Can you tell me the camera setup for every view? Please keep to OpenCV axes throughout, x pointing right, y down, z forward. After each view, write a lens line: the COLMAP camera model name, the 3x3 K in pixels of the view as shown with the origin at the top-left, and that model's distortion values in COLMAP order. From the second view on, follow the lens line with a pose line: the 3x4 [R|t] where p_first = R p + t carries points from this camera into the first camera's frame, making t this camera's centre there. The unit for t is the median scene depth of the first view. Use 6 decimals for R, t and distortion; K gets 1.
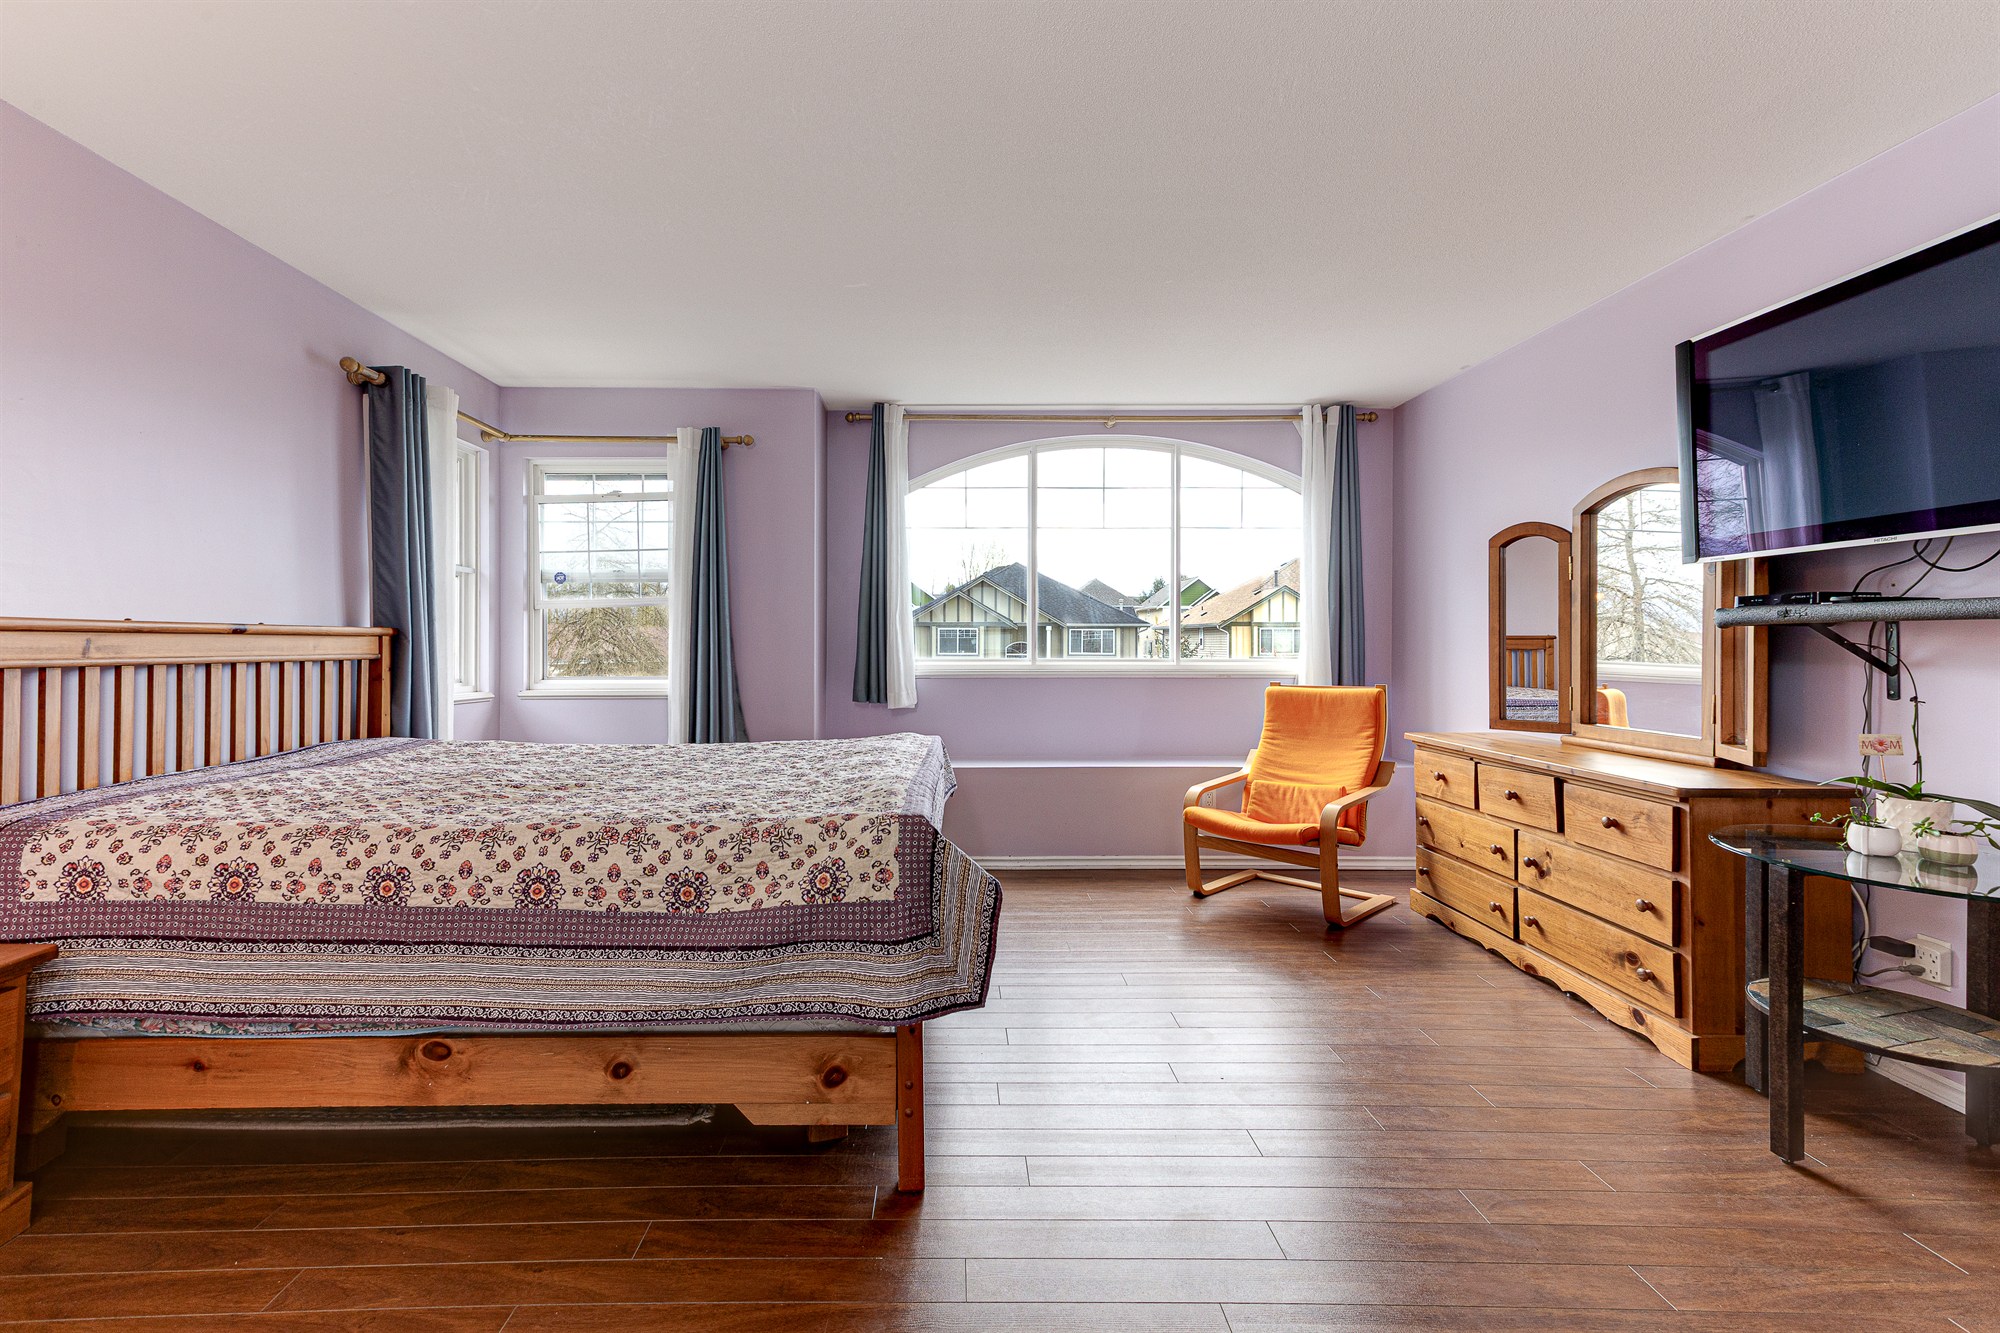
lens RADIAL K [[913.6, 0, 996.8], [0, 913.6, 634.1], [0, 0, 1]] dist [0.026260, 0.000471]
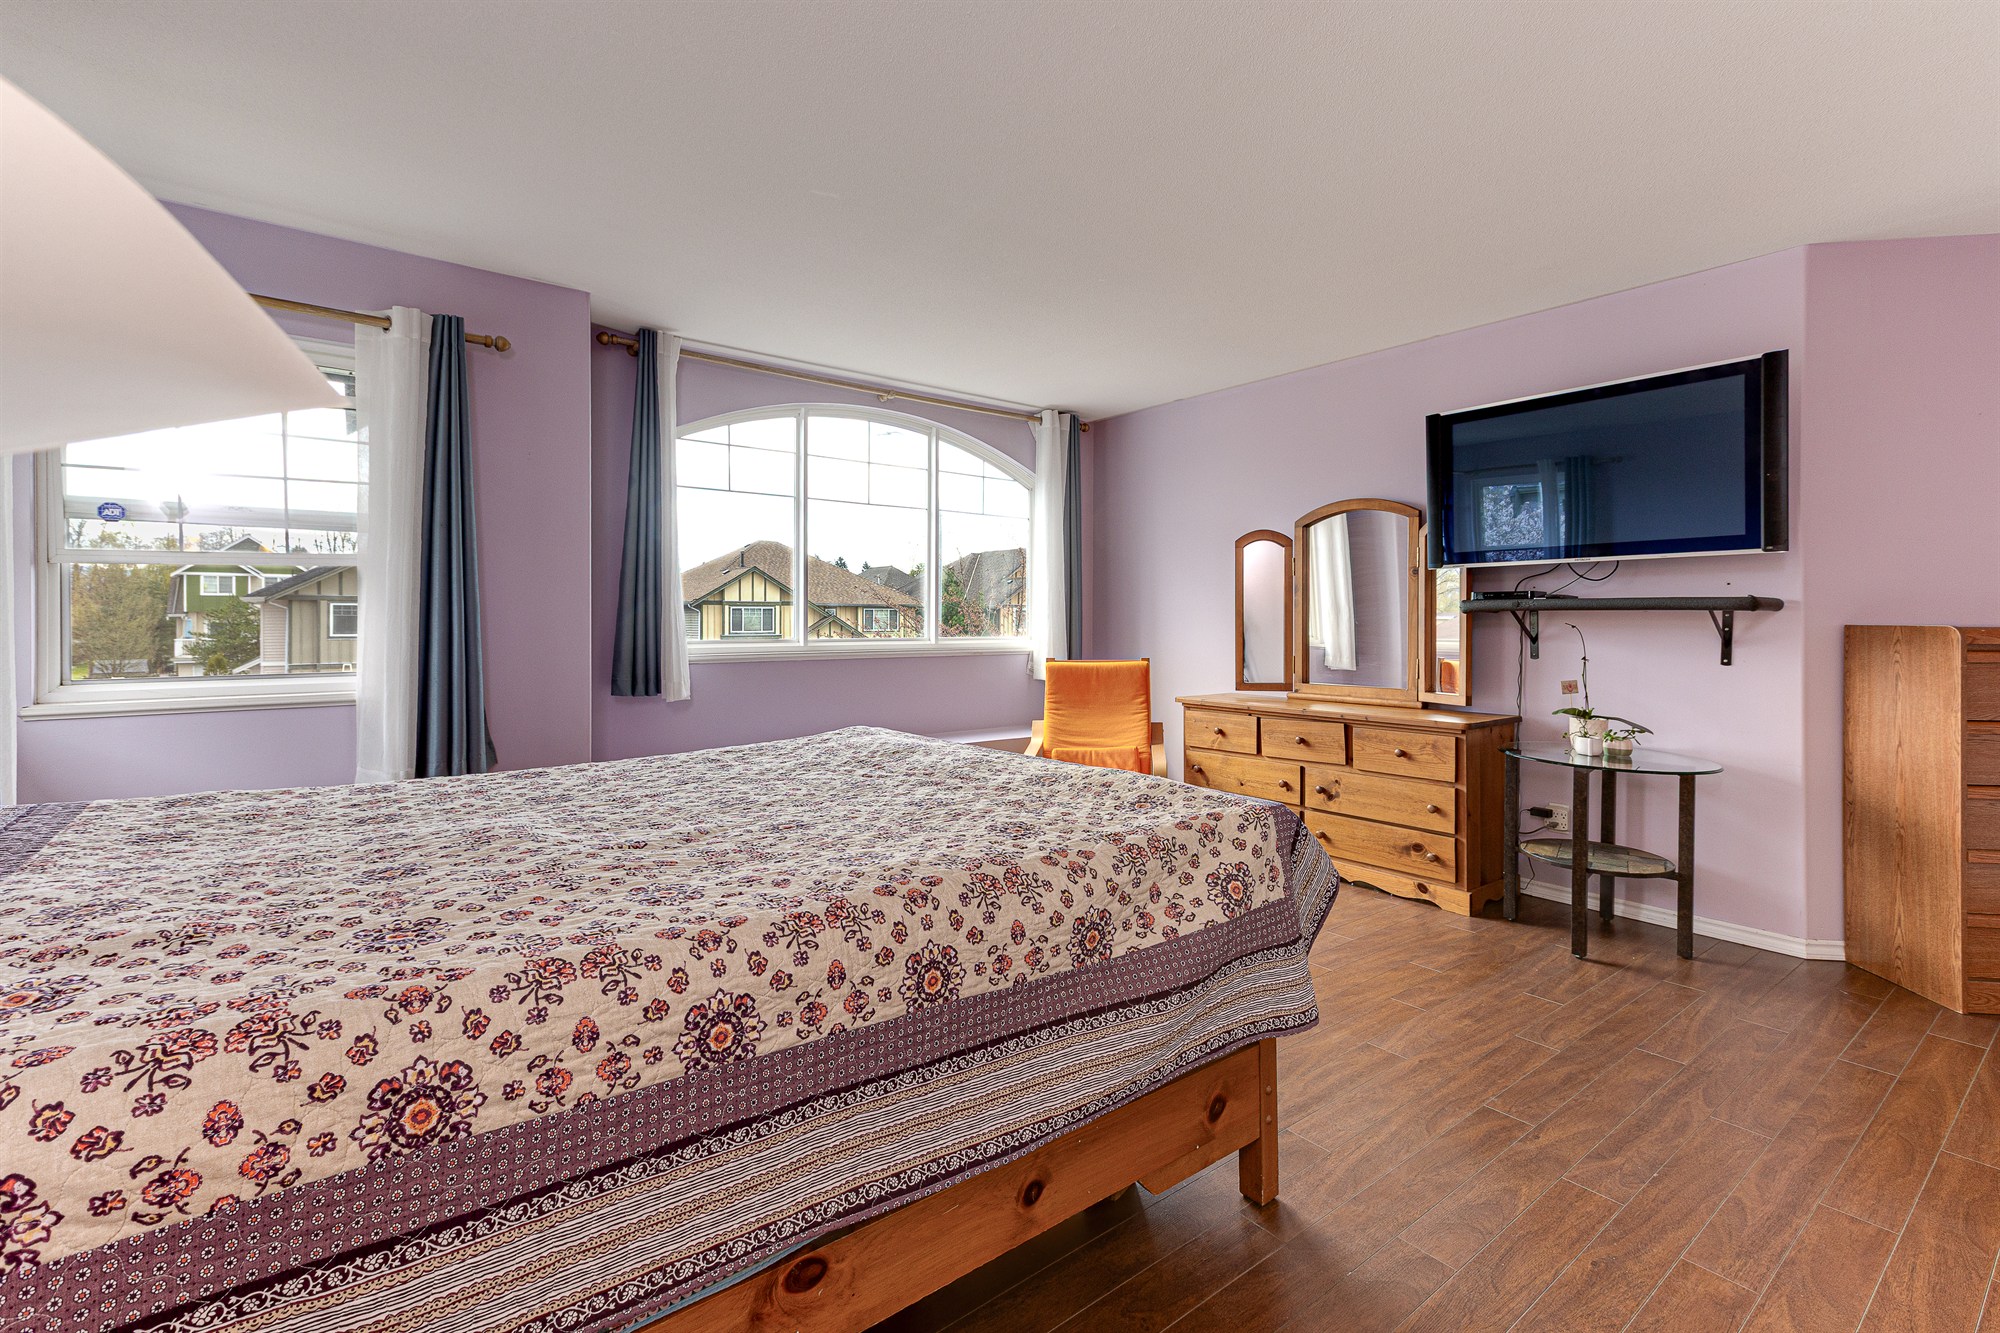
lens RADIAL K [[871.2, 0, 1044.2], [0, 871.2, 614.7], [0, 0, 1]] dist [0.021530, 0.000068]
pose [[0.794691, 0.006321, 0.606981, -0.562874], [-0.007321, 0.999973, -0.000829, 0.001575], [-0.606969, -0.003785, 0.794716, 0.286959]]
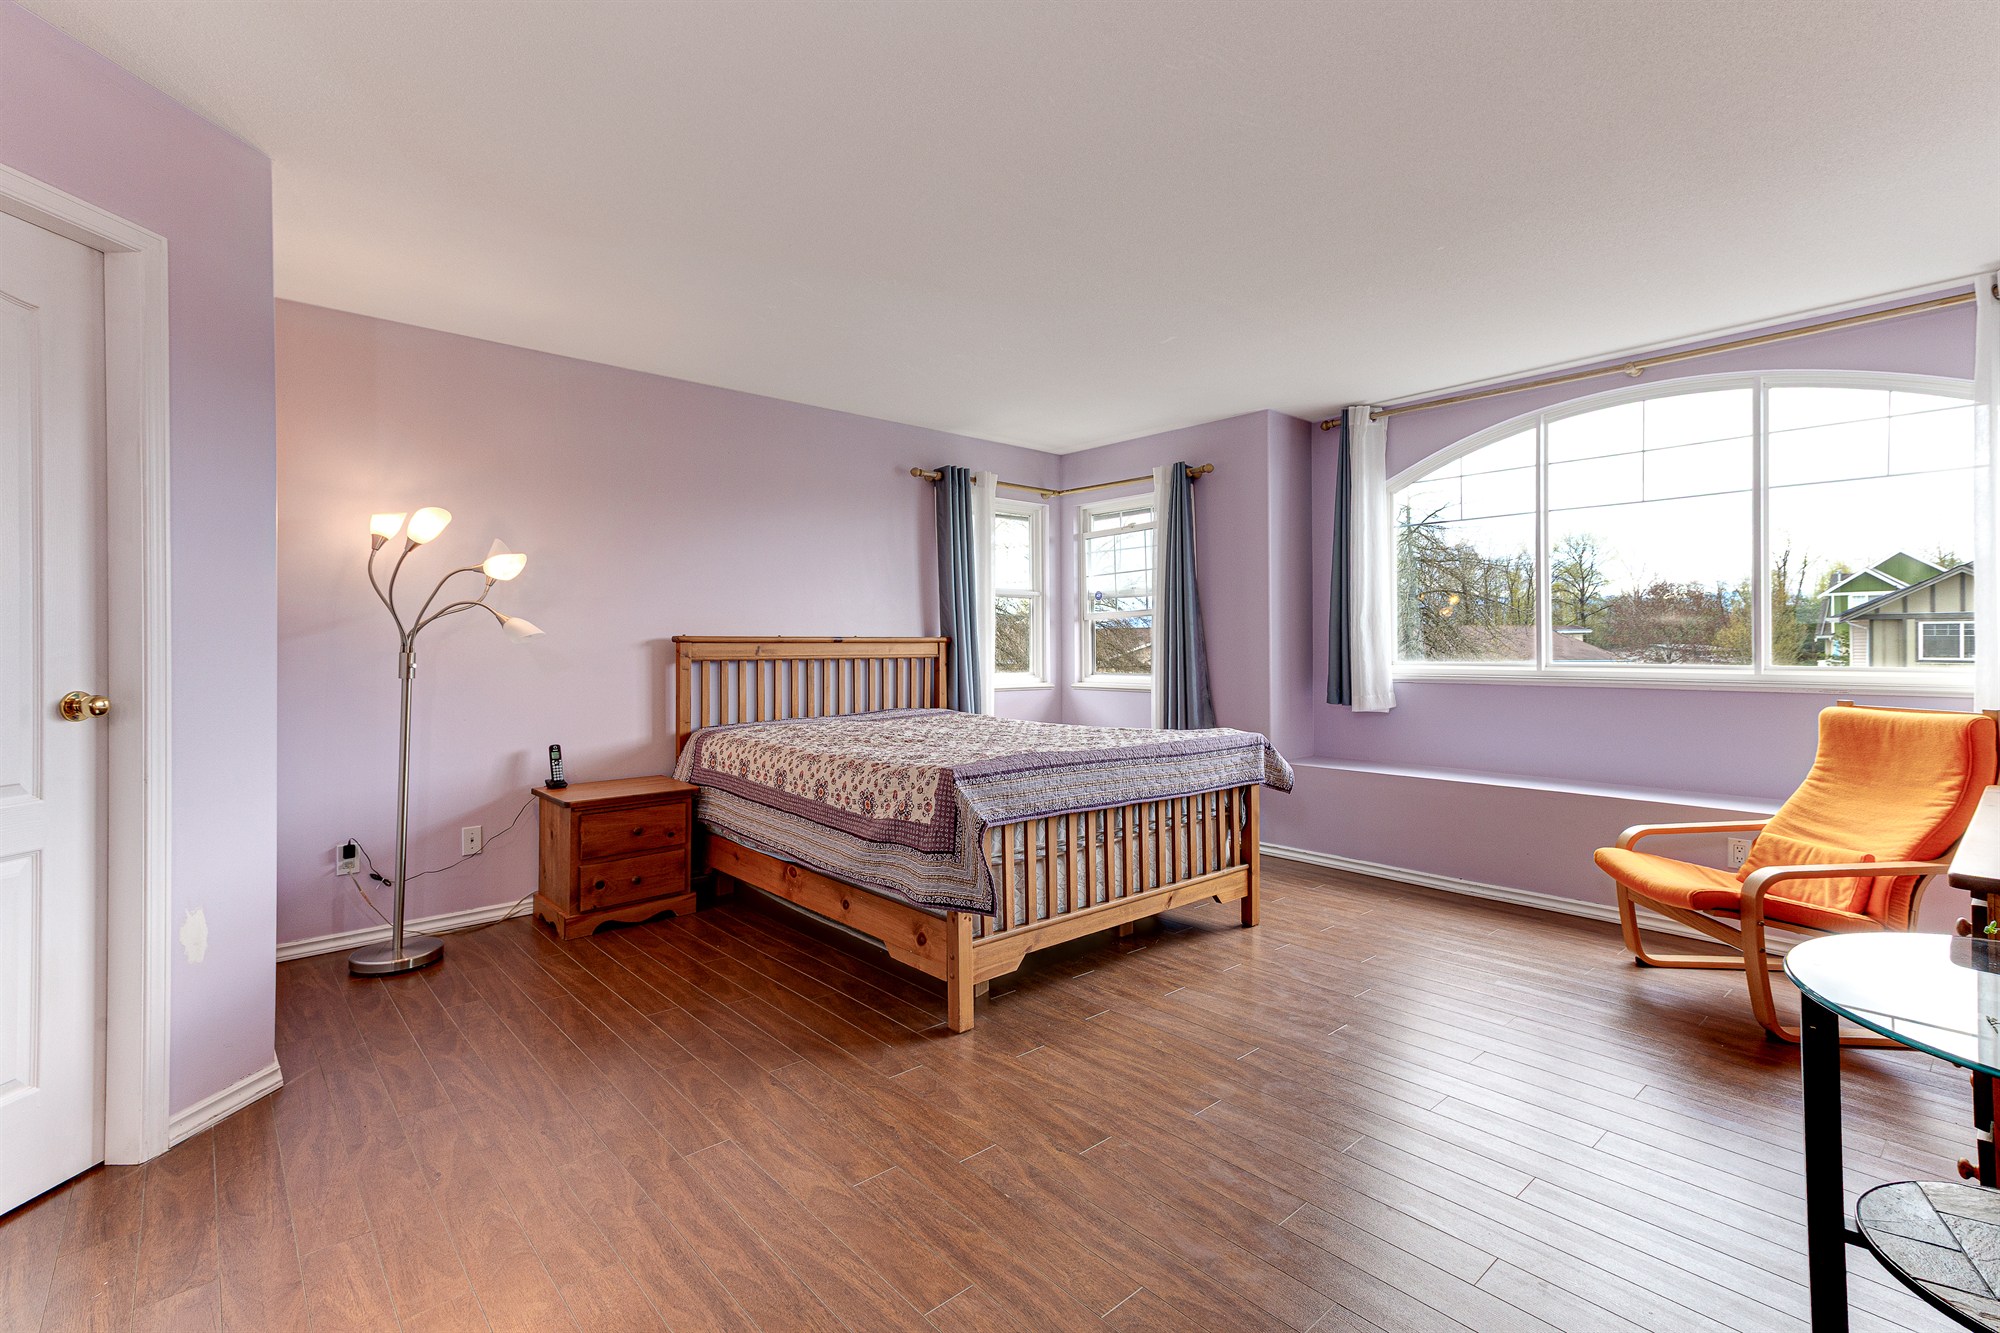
lens RADIAL K [[956.4, 0, 1028.2], [0, 956.4, 632.8], [0, 0, 1]] dist [0.022970, 0.001164]
pose [[0.658370, -0.012600, -0.752589, 0.754124], [0.011462, 0.999912, -0.006713, -0.002566], [0.752607, -0.004207, 0.658457, 0.073219]]
